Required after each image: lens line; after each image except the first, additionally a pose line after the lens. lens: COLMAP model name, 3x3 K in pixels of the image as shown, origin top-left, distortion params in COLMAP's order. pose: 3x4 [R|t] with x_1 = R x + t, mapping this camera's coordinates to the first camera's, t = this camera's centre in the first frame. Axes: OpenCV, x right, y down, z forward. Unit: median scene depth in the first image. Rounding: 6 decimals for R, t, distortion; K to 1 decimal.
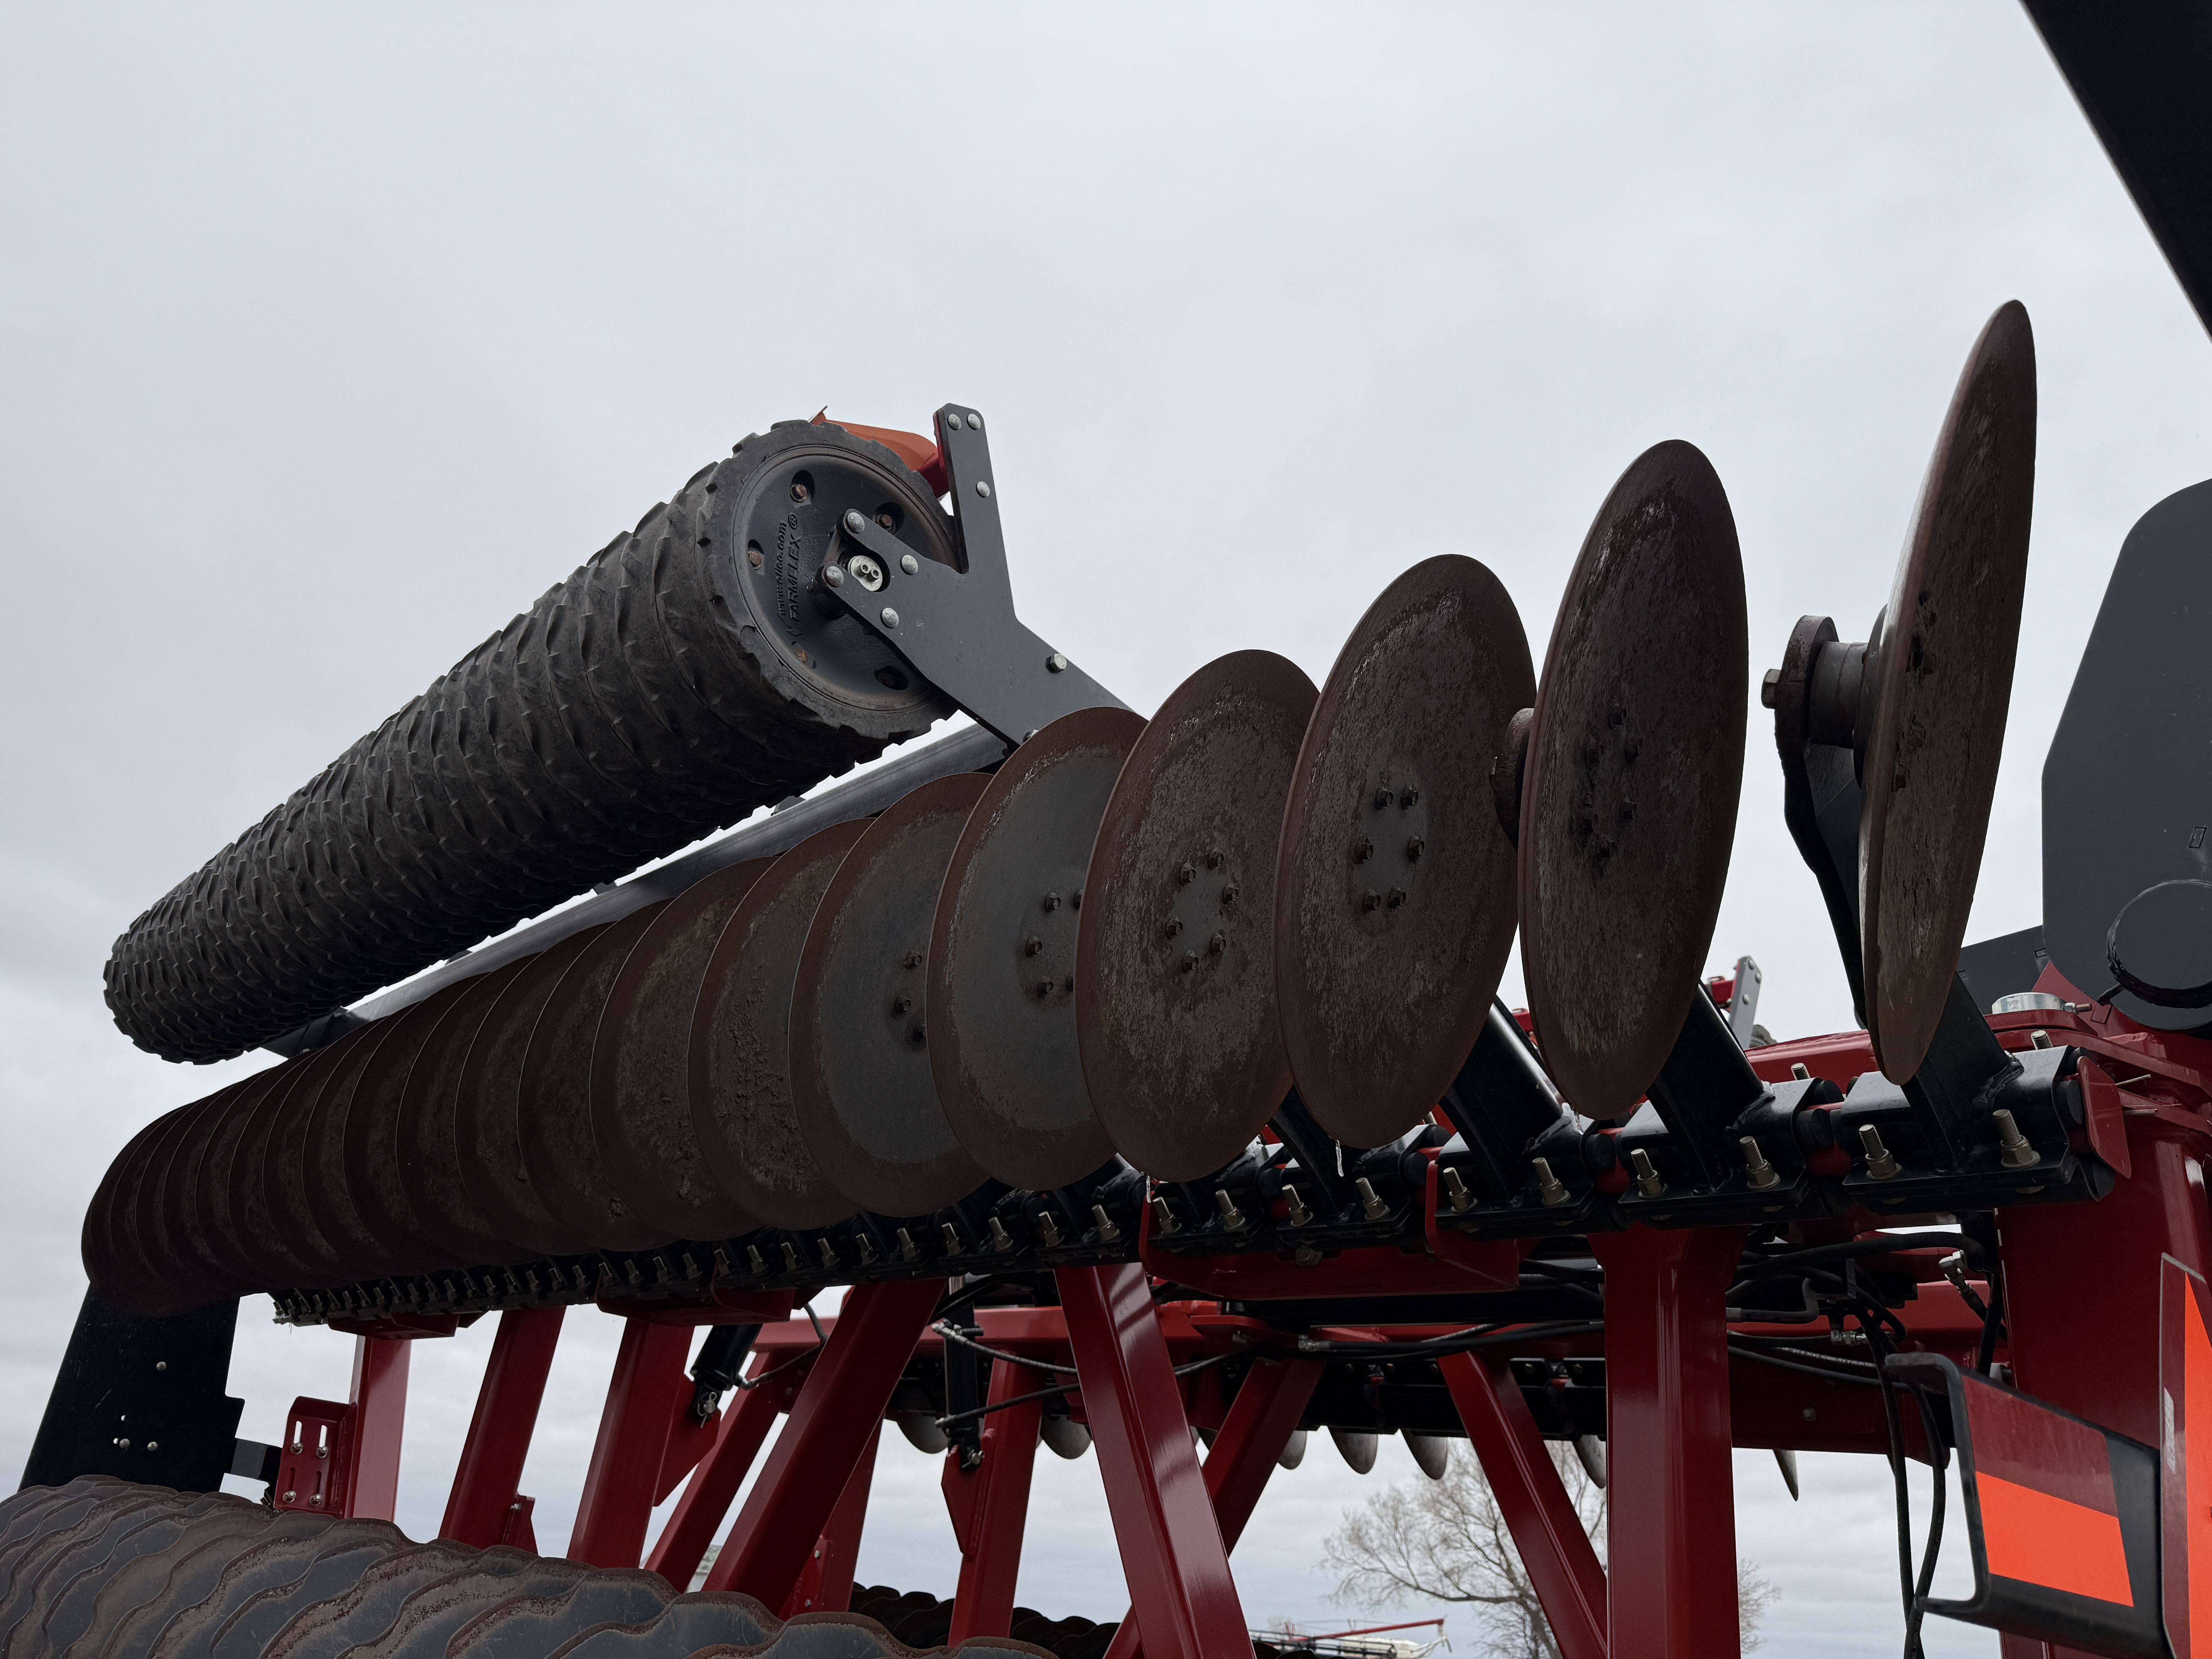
lens RADIAL K [[1554.6, 0, 1108.1], [0, 1554.6, 864.5], [0, 0, 1]] dist [0.041054, -0.052611]
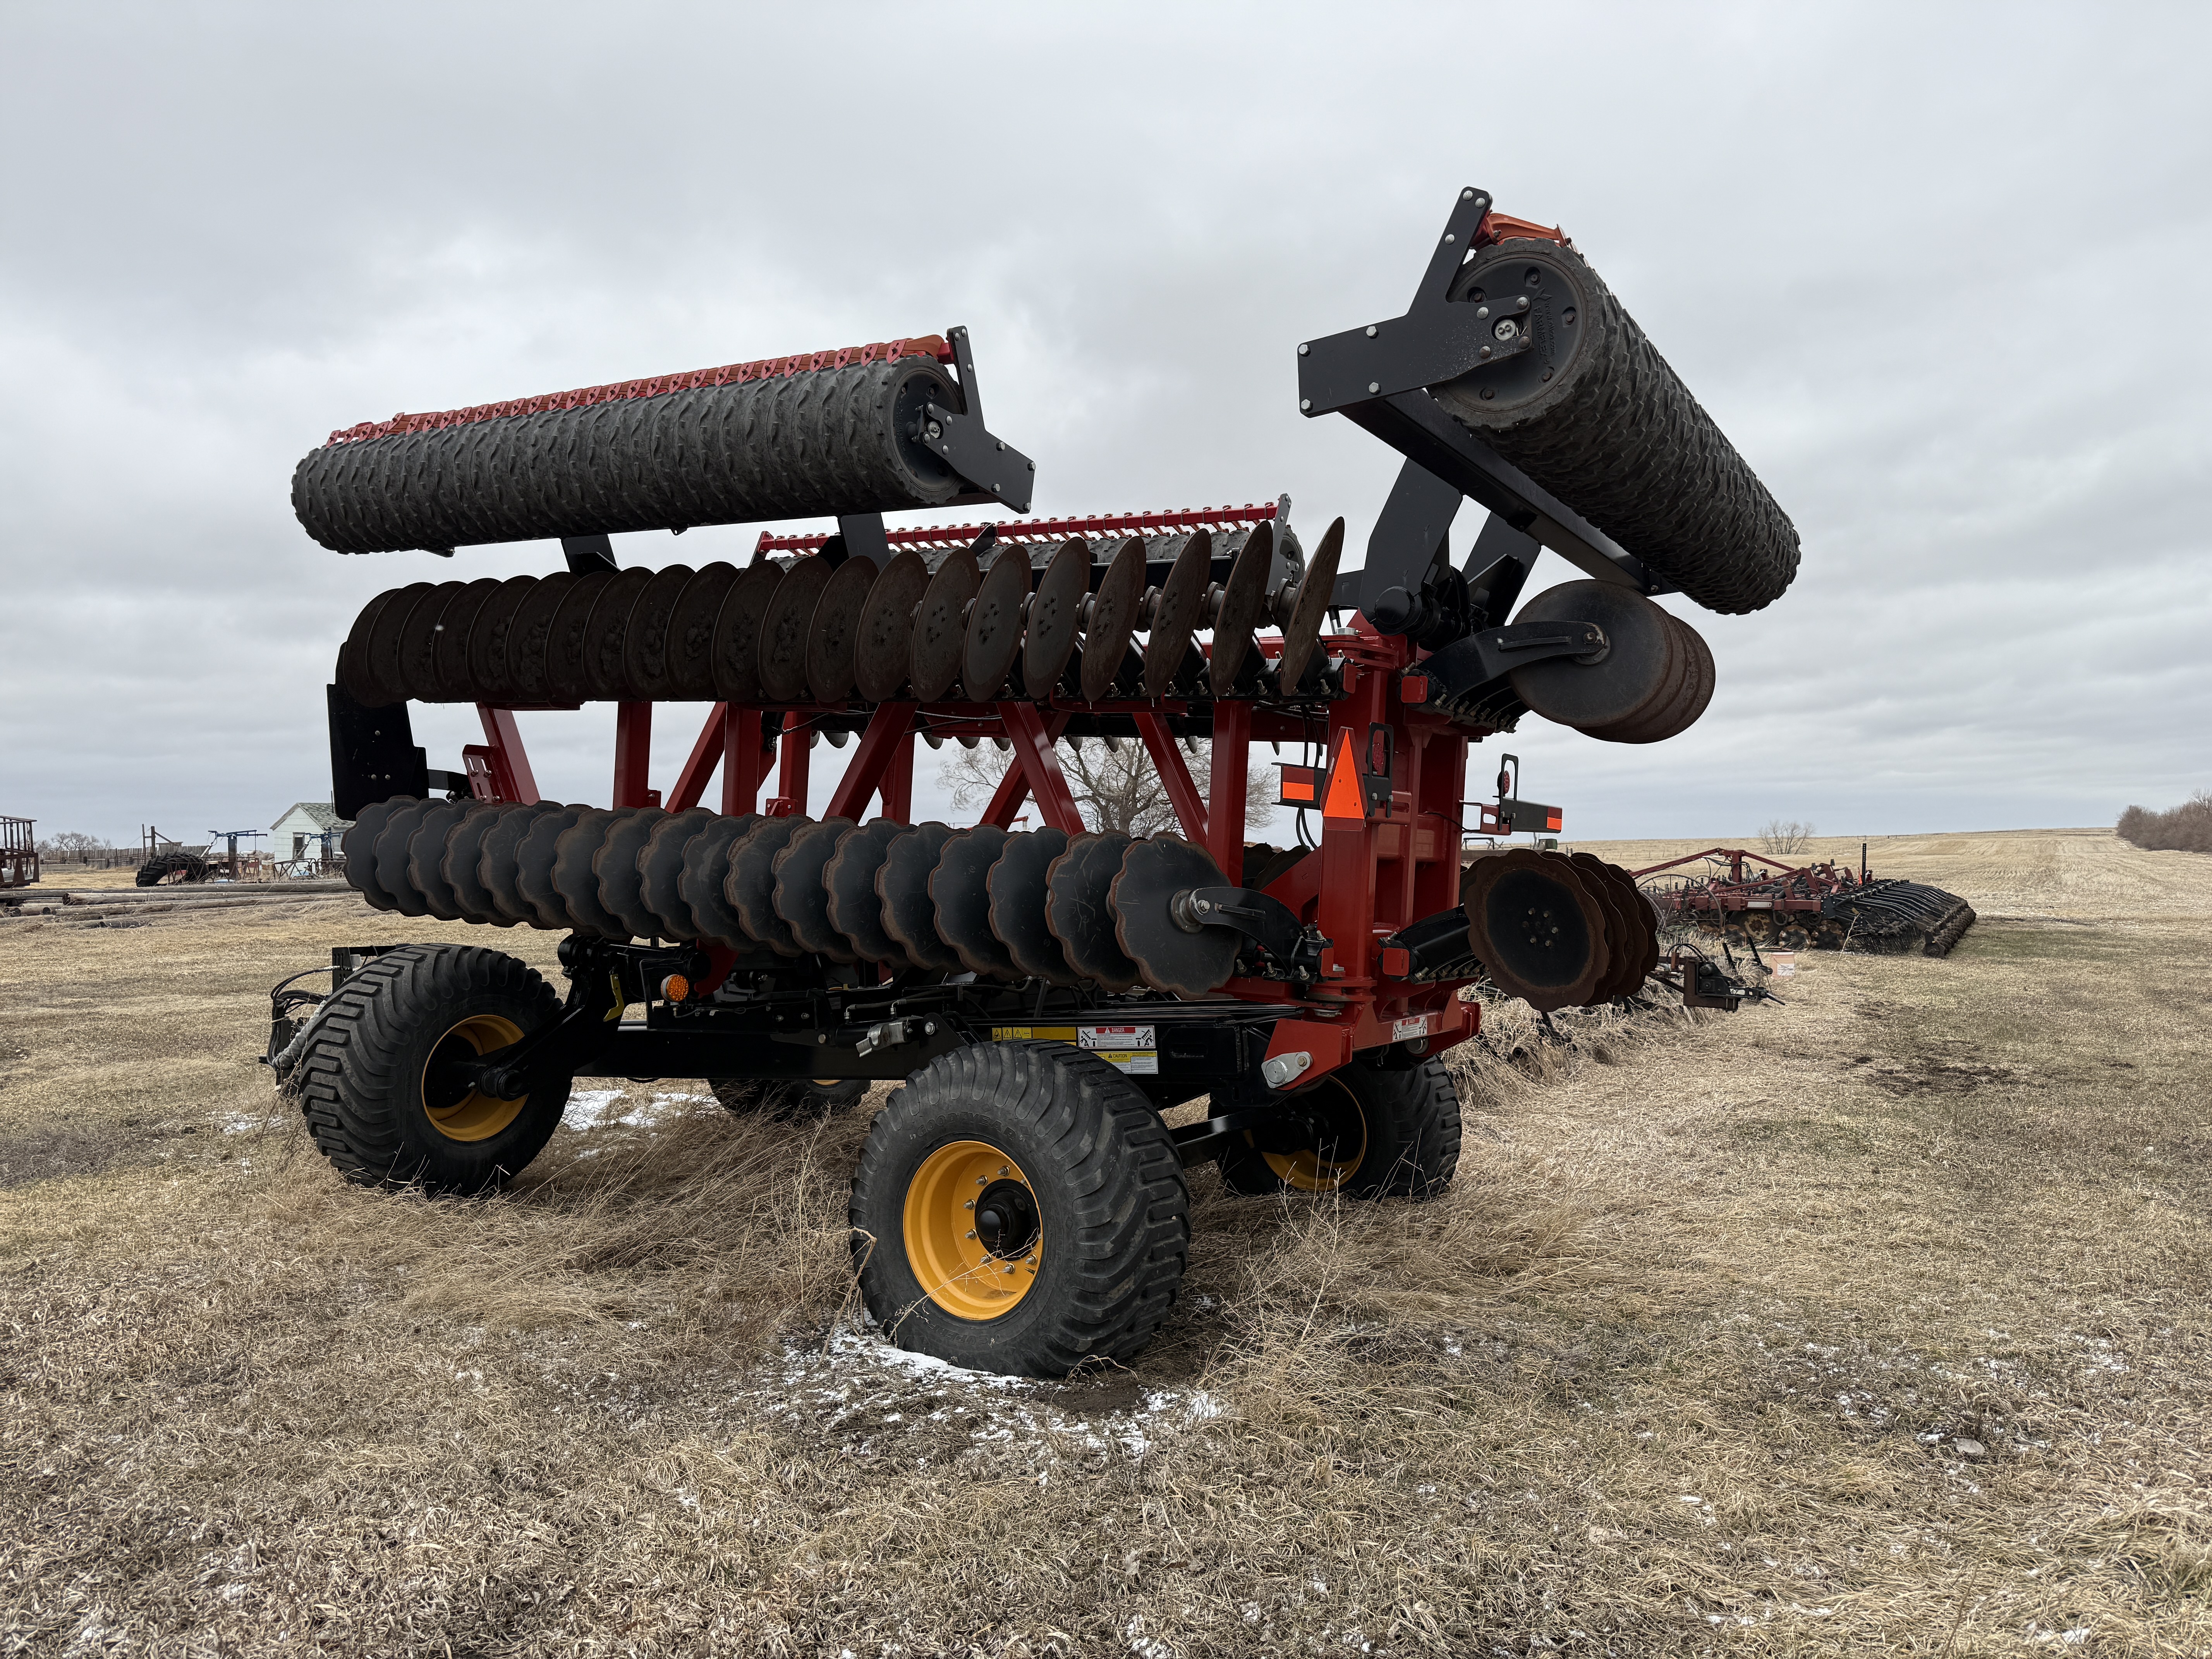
lens RADIAL K [[1557.9, 0, 1112.1], [0, 1557.9, 820.9], [0, 0, 1]] dist [0.014137, -0.014942]
pose [[0.966643, -0.068850, 0.246699, -0.388337], [-0.044439, 0.903500, 0.426277, -0.501817], [-0.252242, -0.423021, 0.870303, -1.017250]]
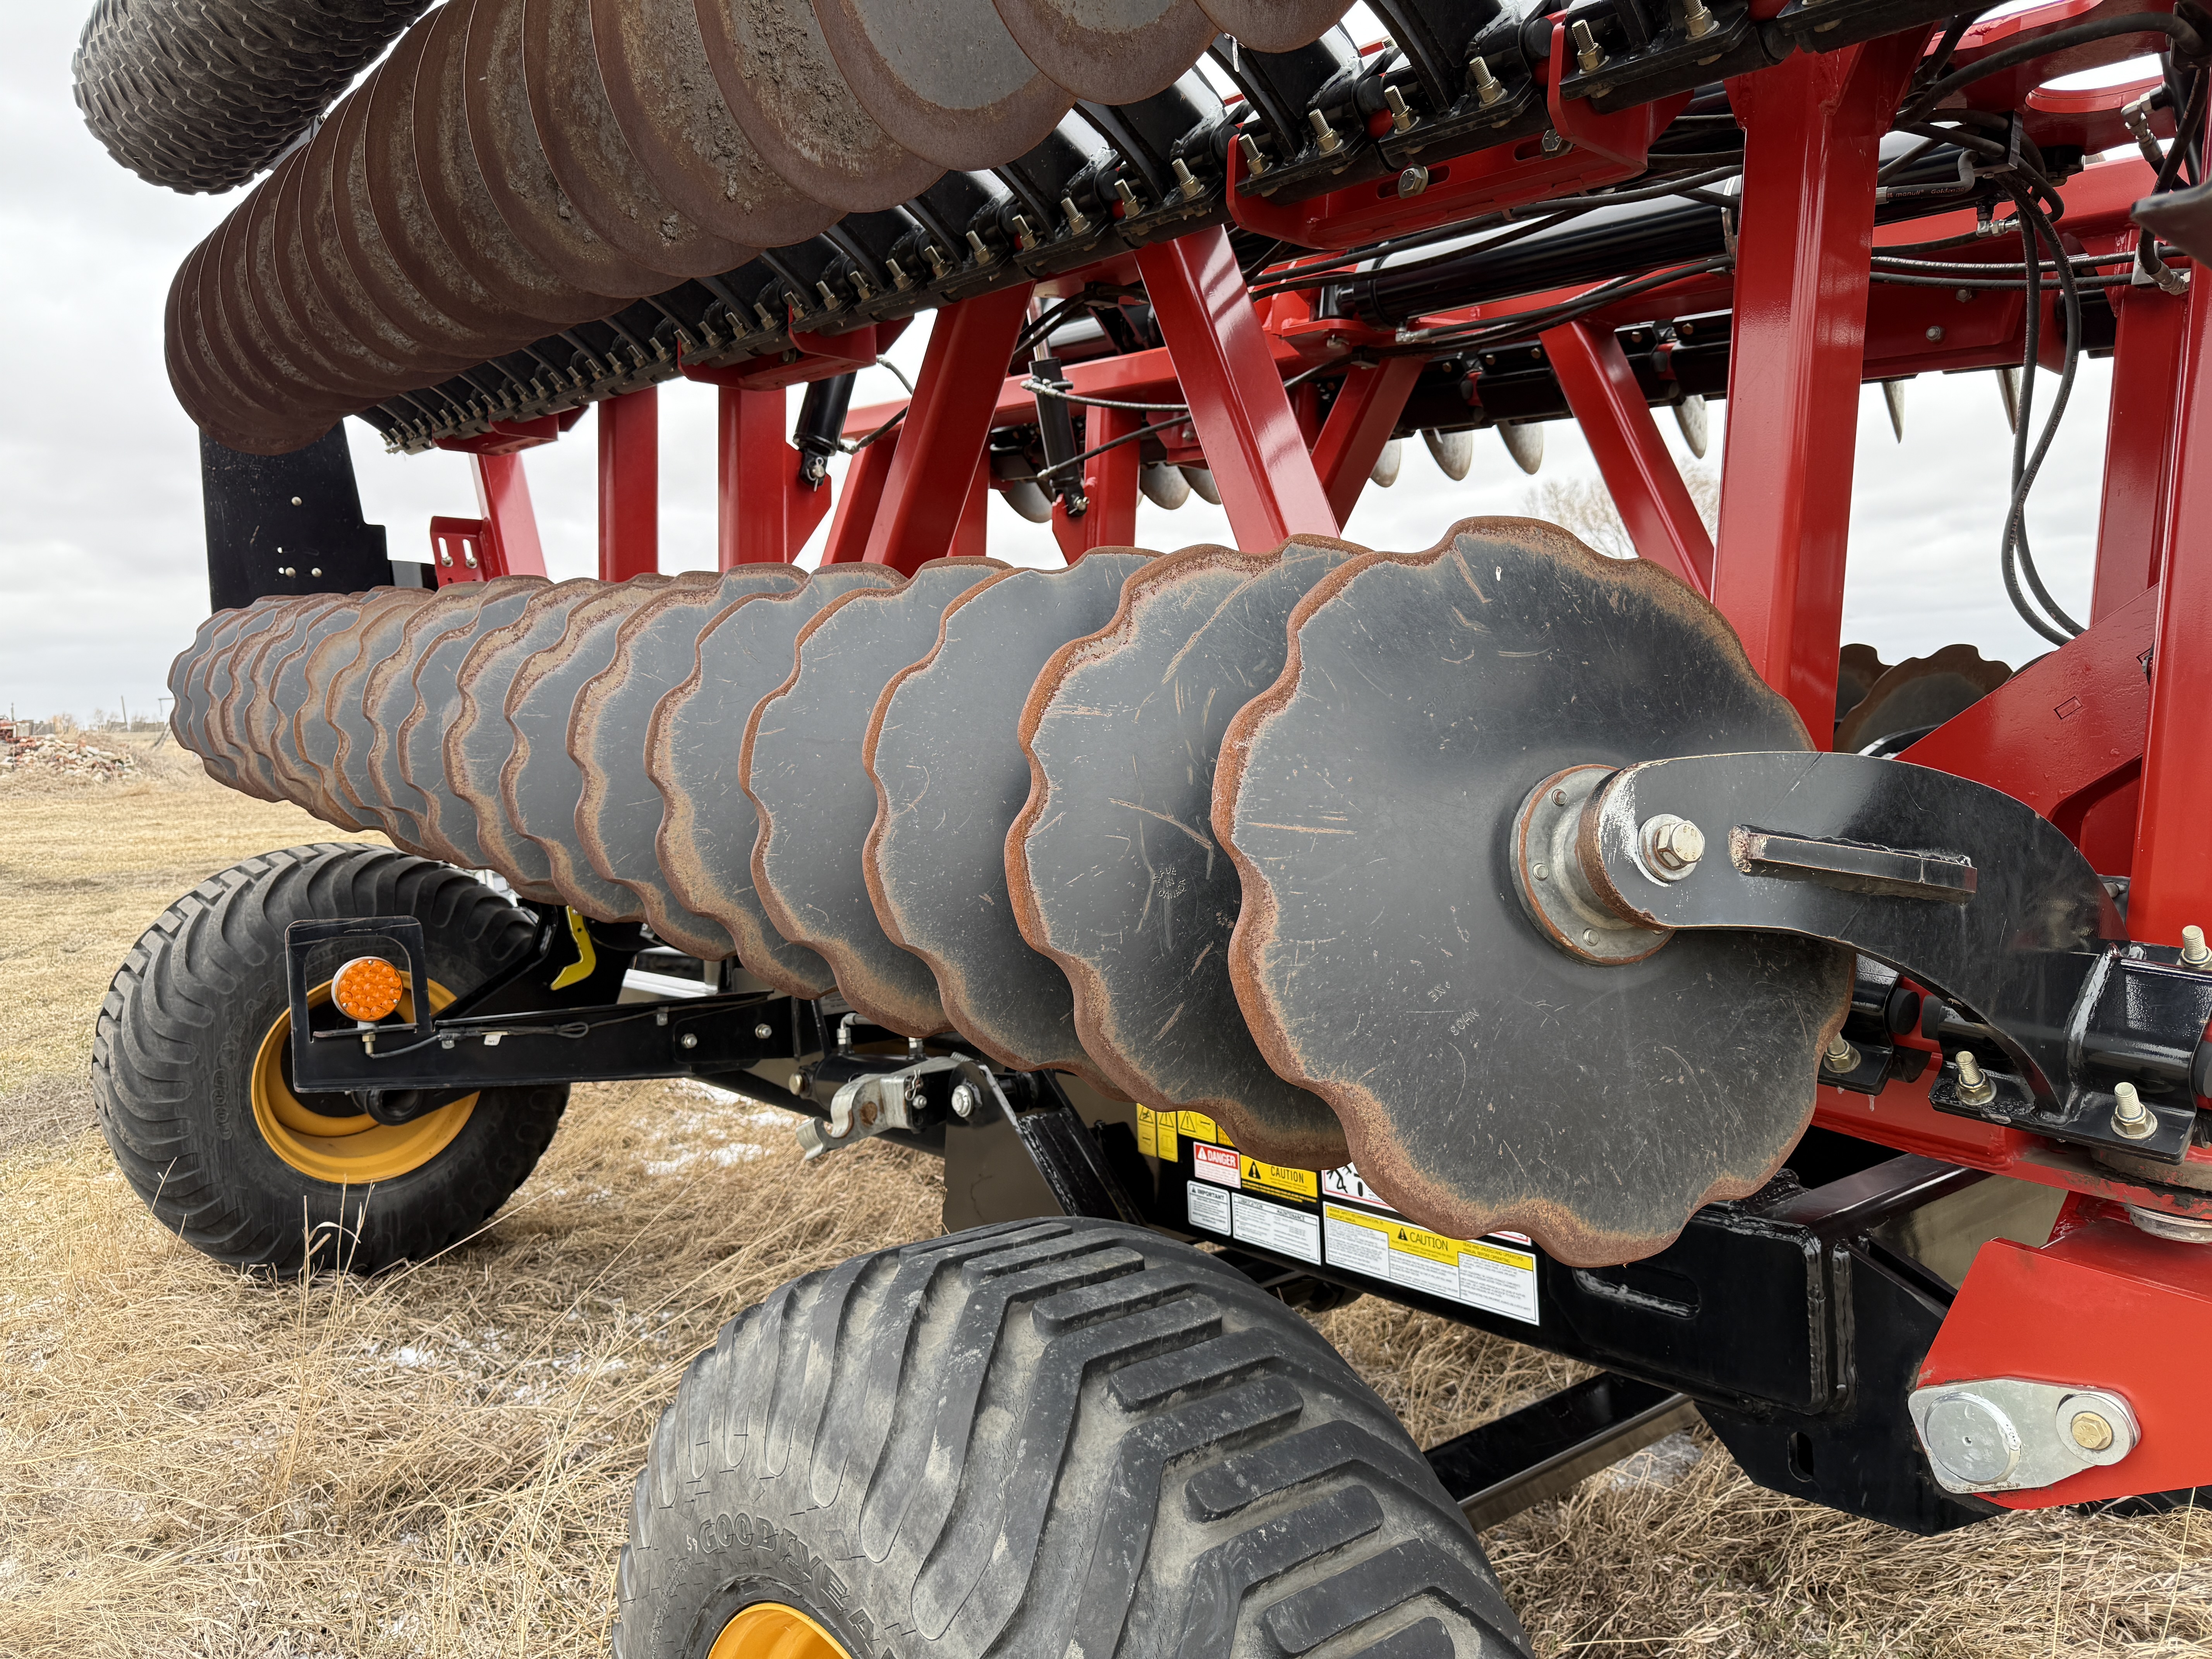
lens RADIAL K [[1557.9, 0, 1112.1], [0, 1557.9, 820.9], [0, 0, 1]] dist [0.014137, -0.014942]
pose [[0.993106, -0.089257, -0.075982, -0.007118], [0.115568, 0.853944, 0.507369, 0.057997], [0.019598, -0.512652, 0.858373, 0.011520]]
